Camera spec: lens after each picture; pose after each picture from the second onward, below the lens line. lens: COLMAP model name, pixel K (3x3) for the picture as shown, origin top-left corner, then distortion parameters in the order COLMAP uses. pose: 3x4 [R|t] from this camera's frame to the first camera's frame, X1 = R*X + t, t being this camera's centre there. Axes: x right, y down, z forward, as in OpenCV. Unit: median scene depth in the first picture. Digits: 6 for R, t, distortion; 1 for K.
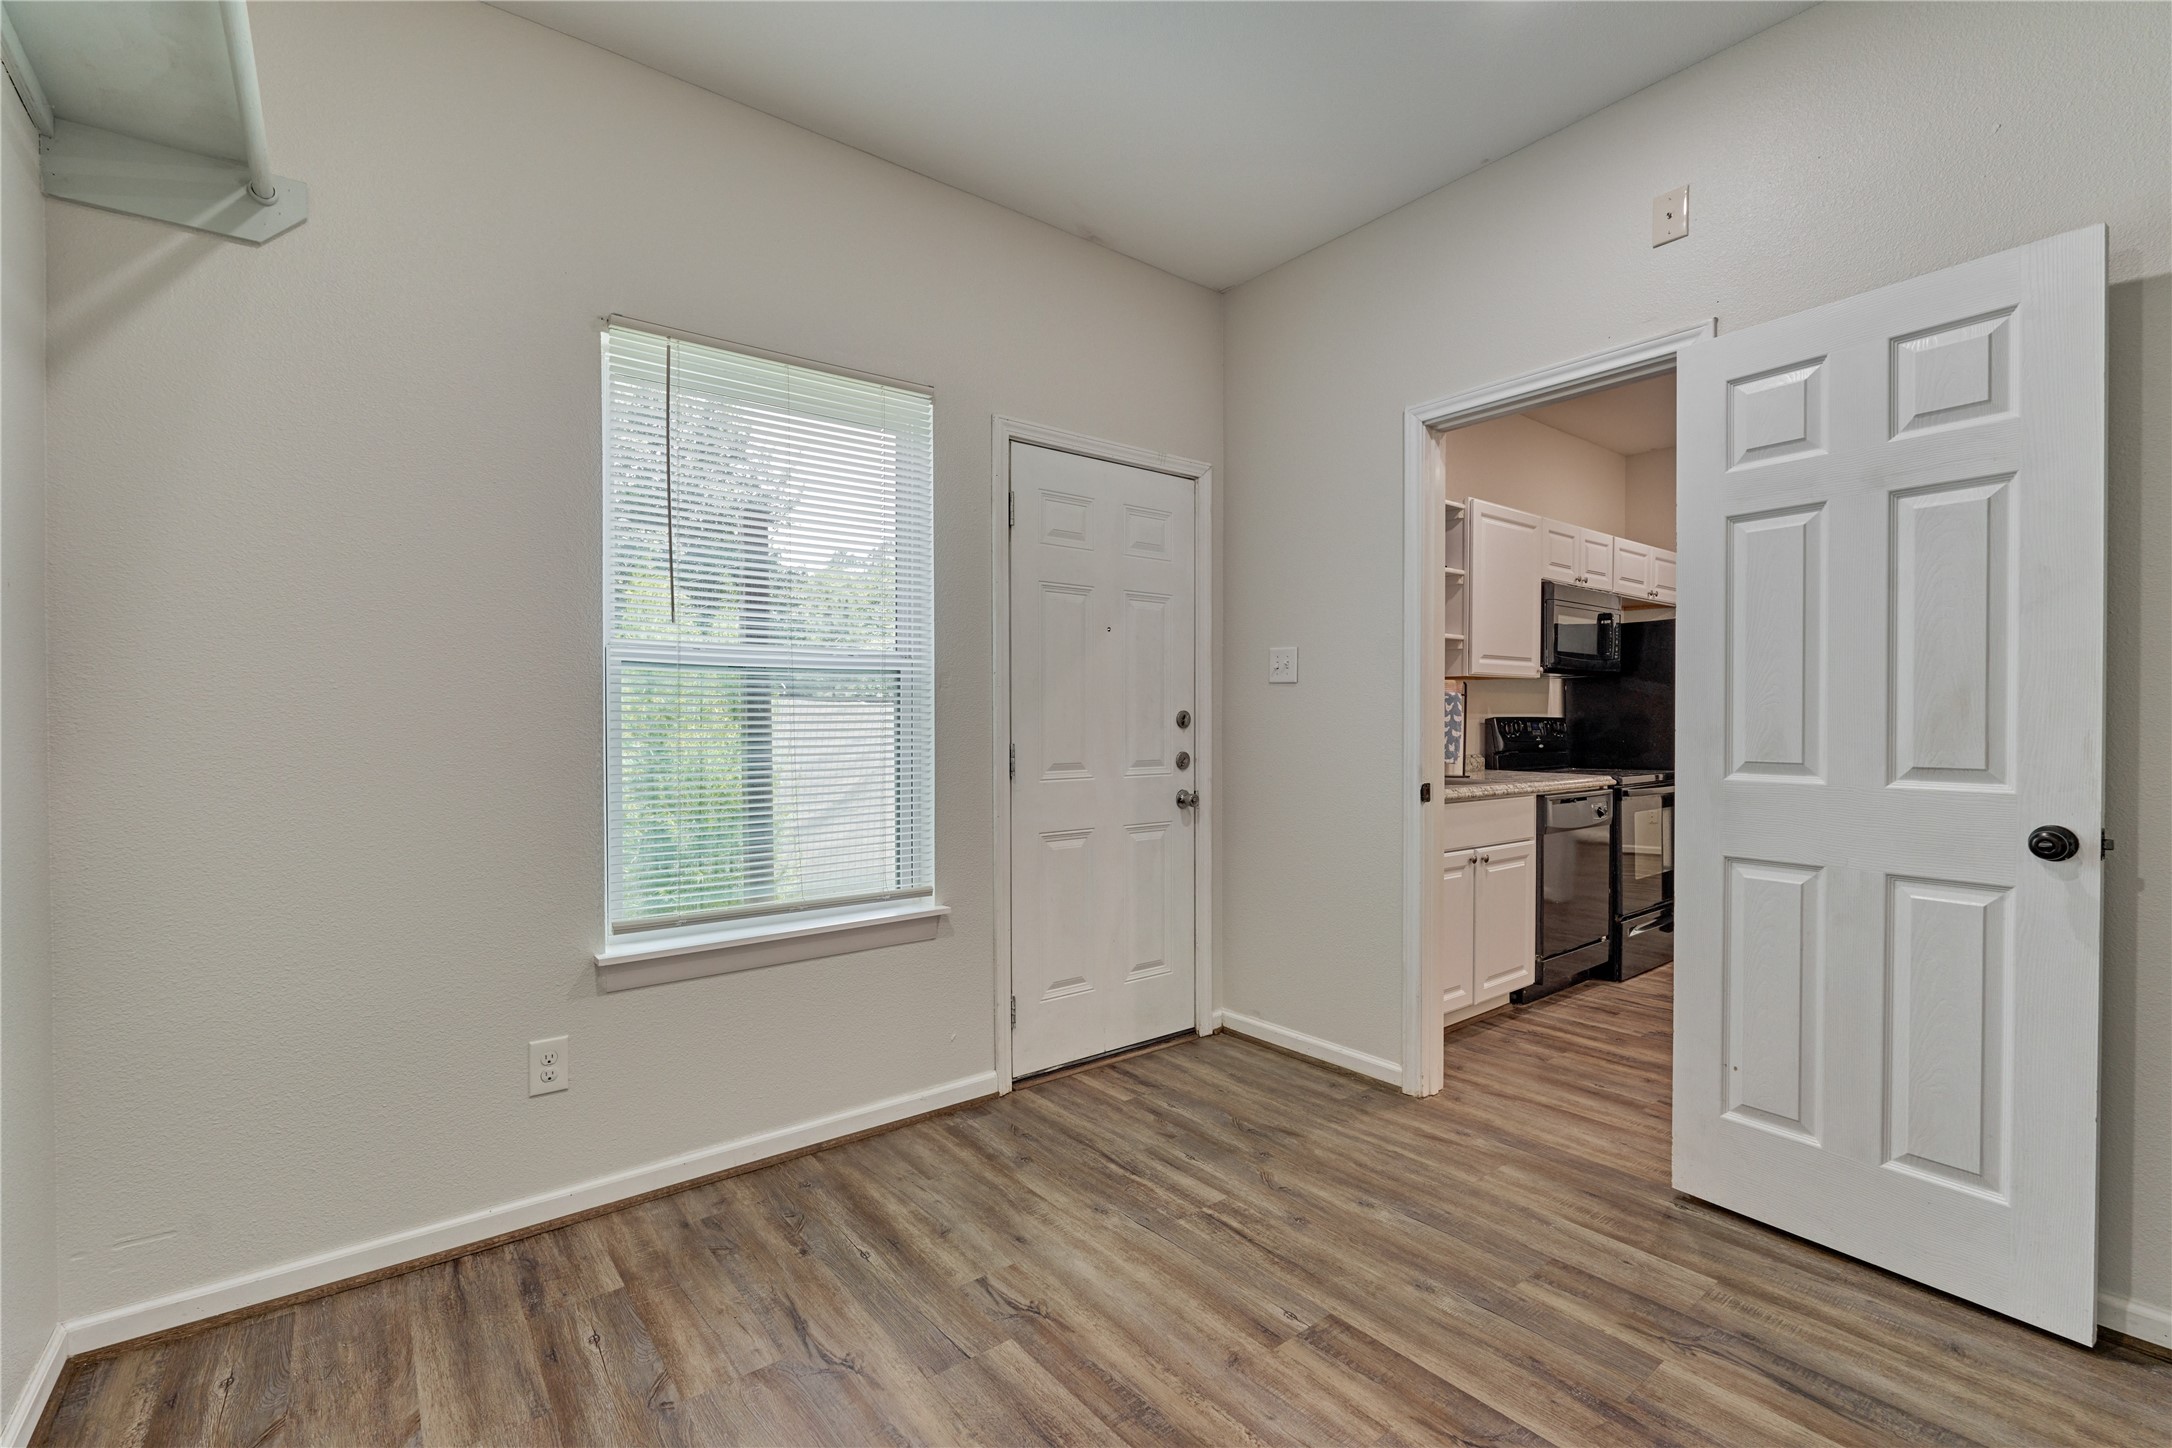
lens RADIAL K [[953.2, 0, 1079.7], [0, 953.2, 717.0], [0, 0, 1]] dist [-0.007204, 0.000395]
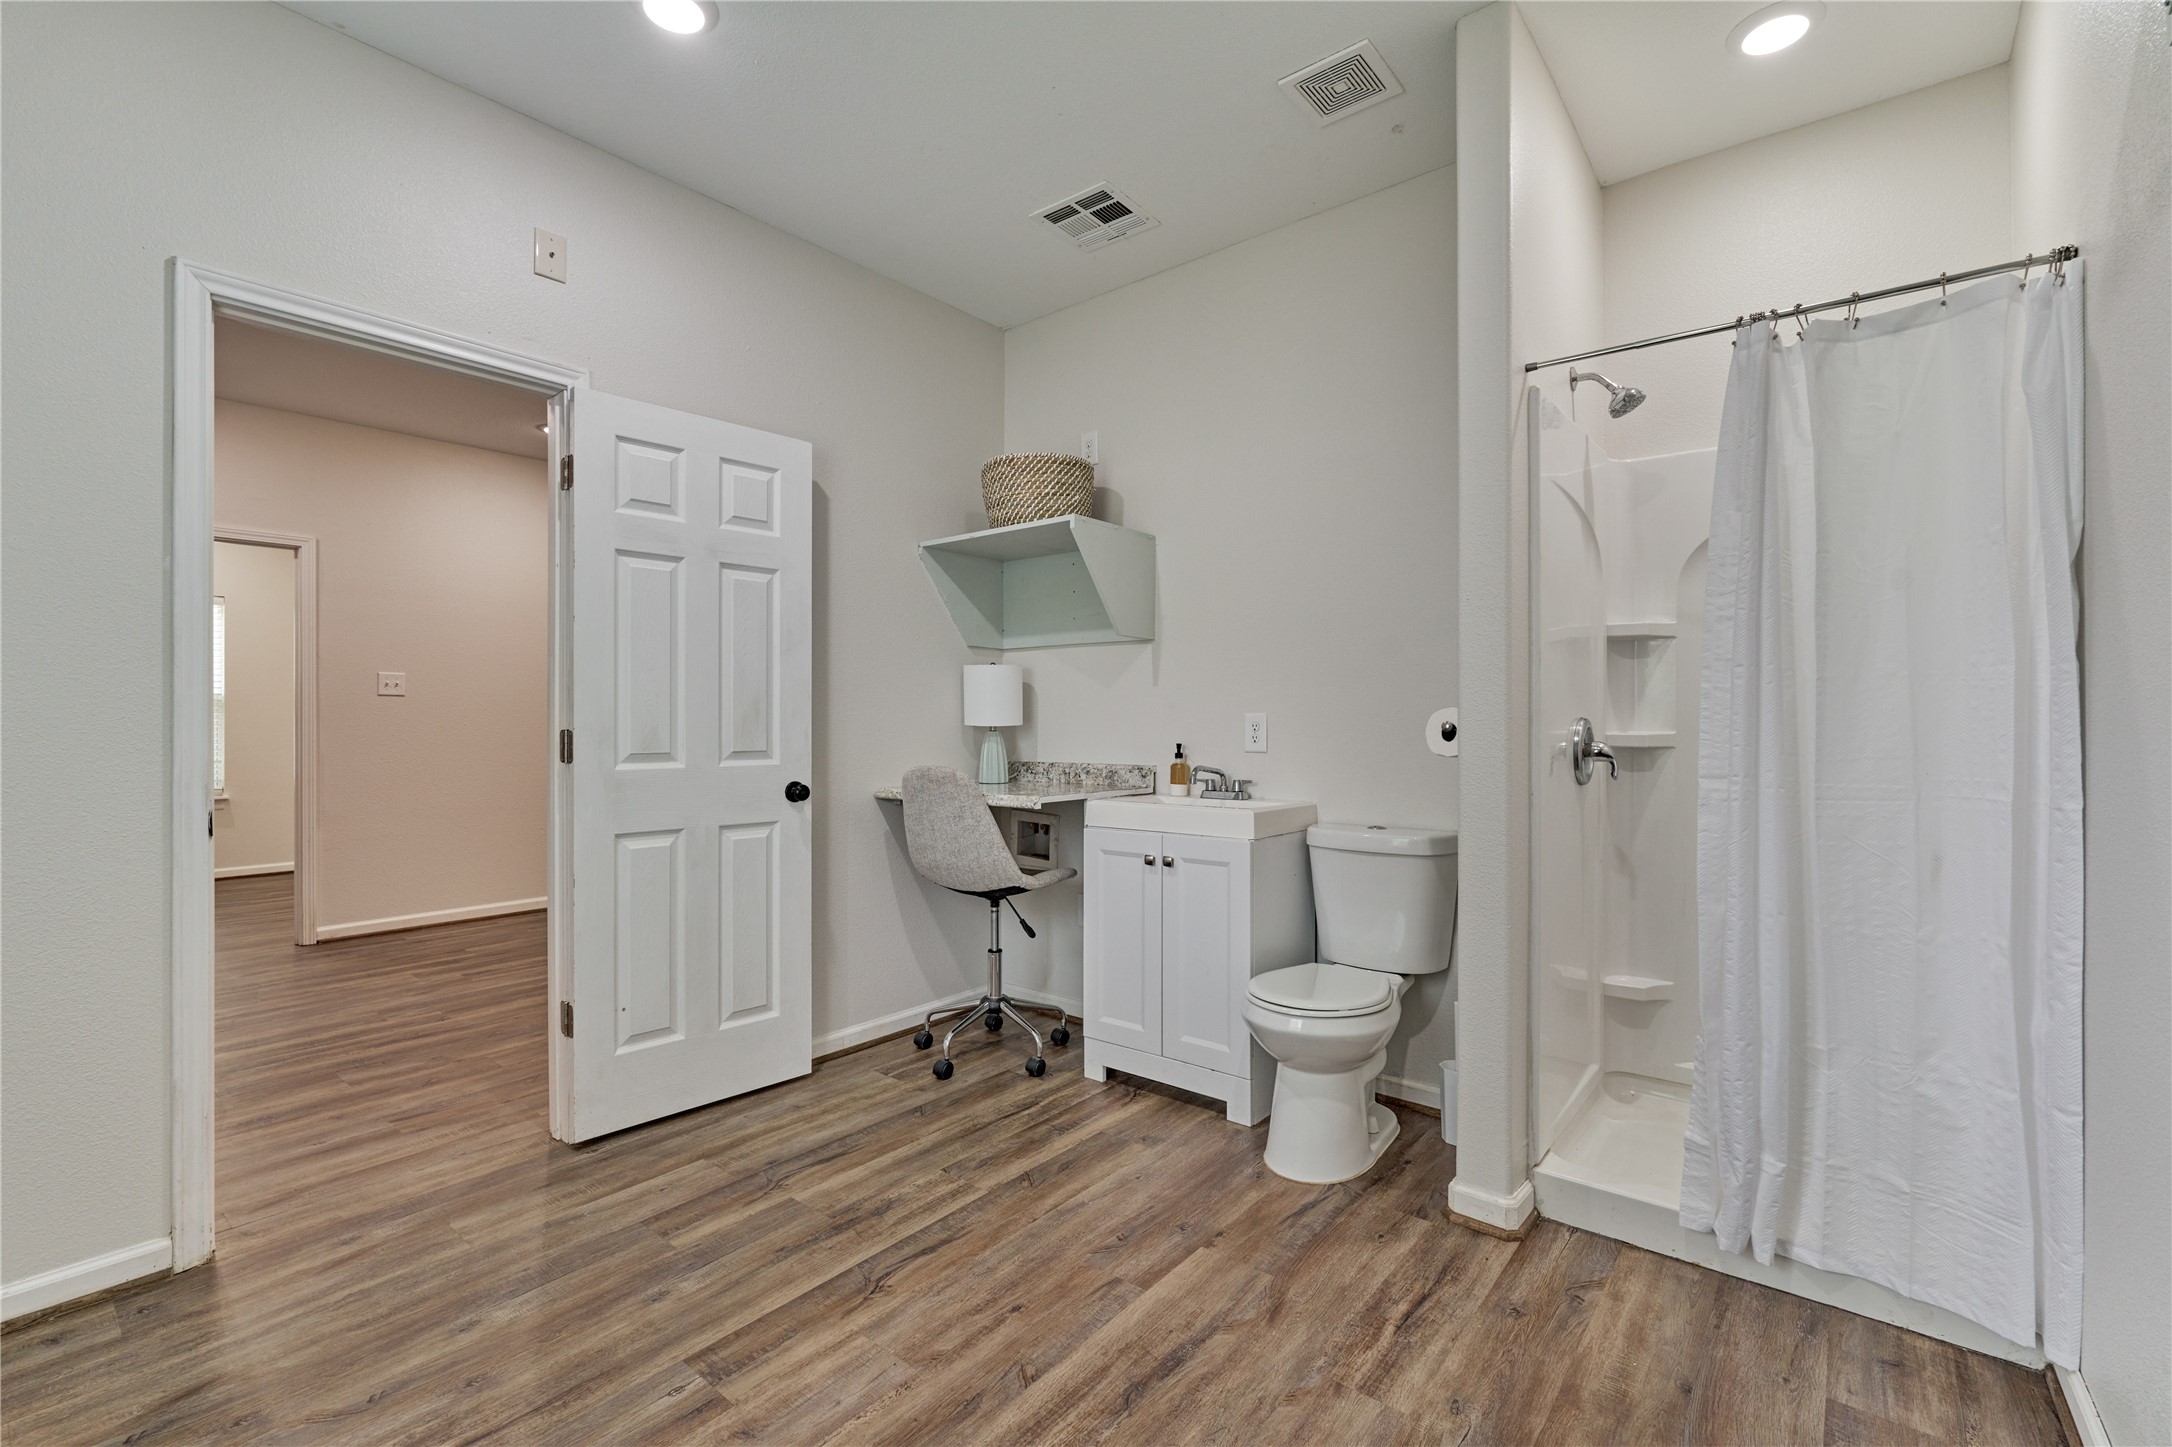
lens RADIAL K [[953.2, 0, 1086.0], [0, 953.2, 711.3], [0, 0, 1]] dist [-0.007204, 0.000395]
pose [[-0.217603, 0.007077, 0.976012, -0.657911], [0.001939, 0.999975, -0.006819, 0.001515], [-0.976035, 0.000409, -0.217611, 0.736599]]
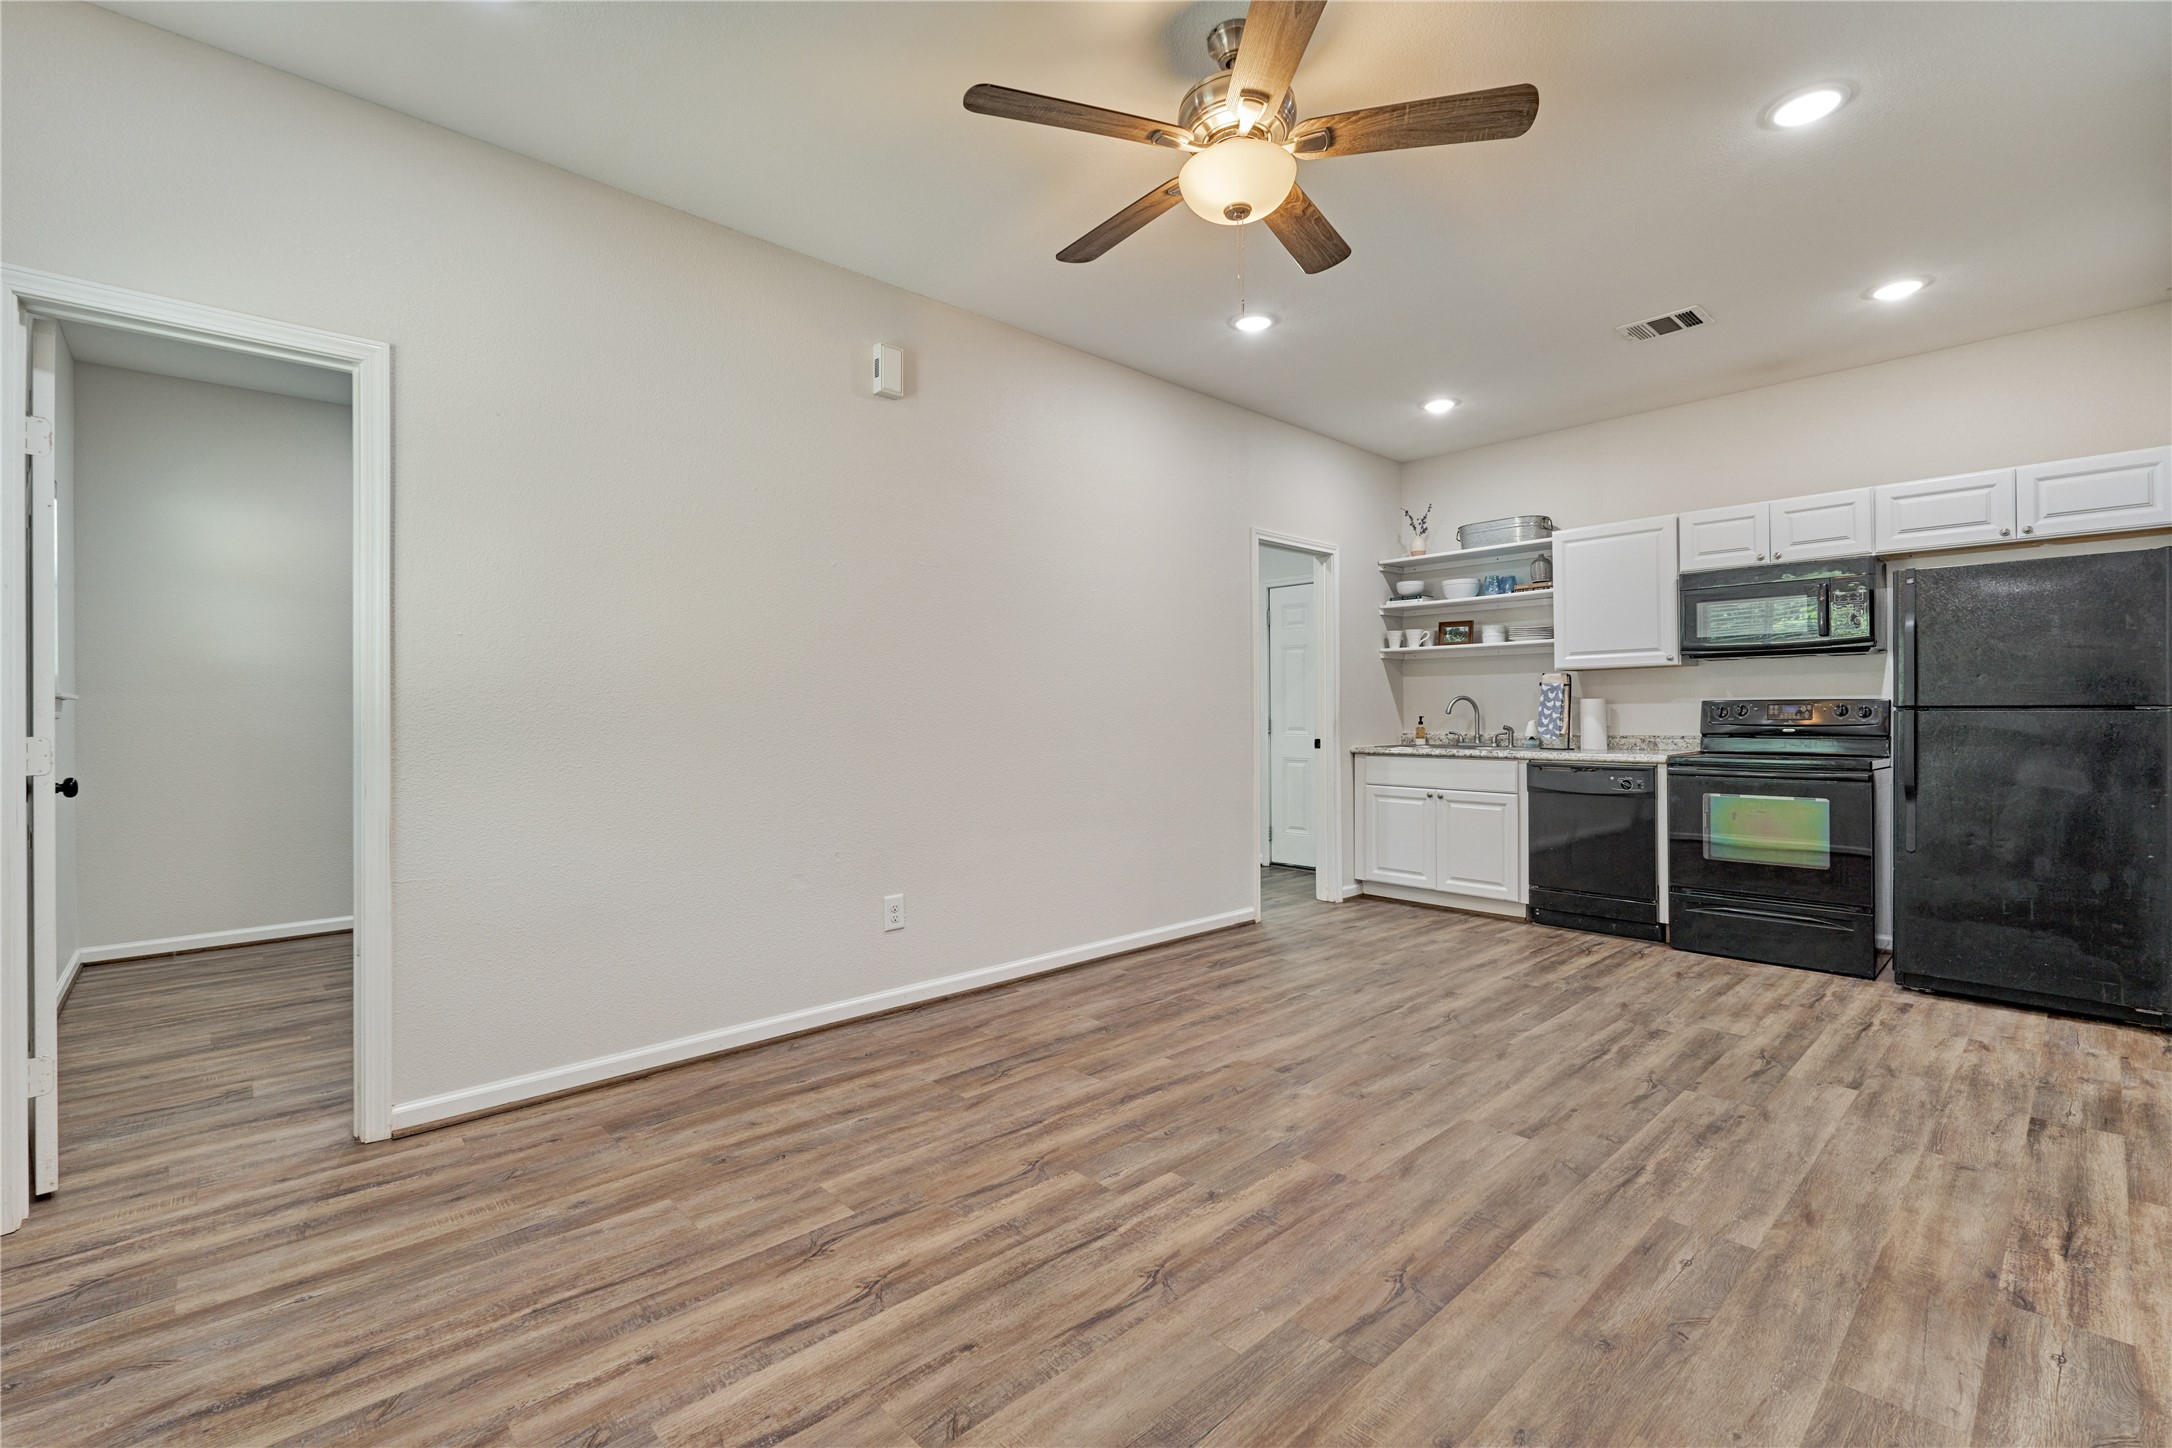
lens RADIAL K [[953.2, 0, 1081.3], [0, 953.2, 709.1], [0, 0, 1]] dist [-0.007204, 0.000395]
pose [[0.079977, -0.005880, -0.996779, 3.202248], [0.005063, 0.999972, -0.005492, 0.024212], [0.996784, -0.004608, 0.080005, 0.513640]]
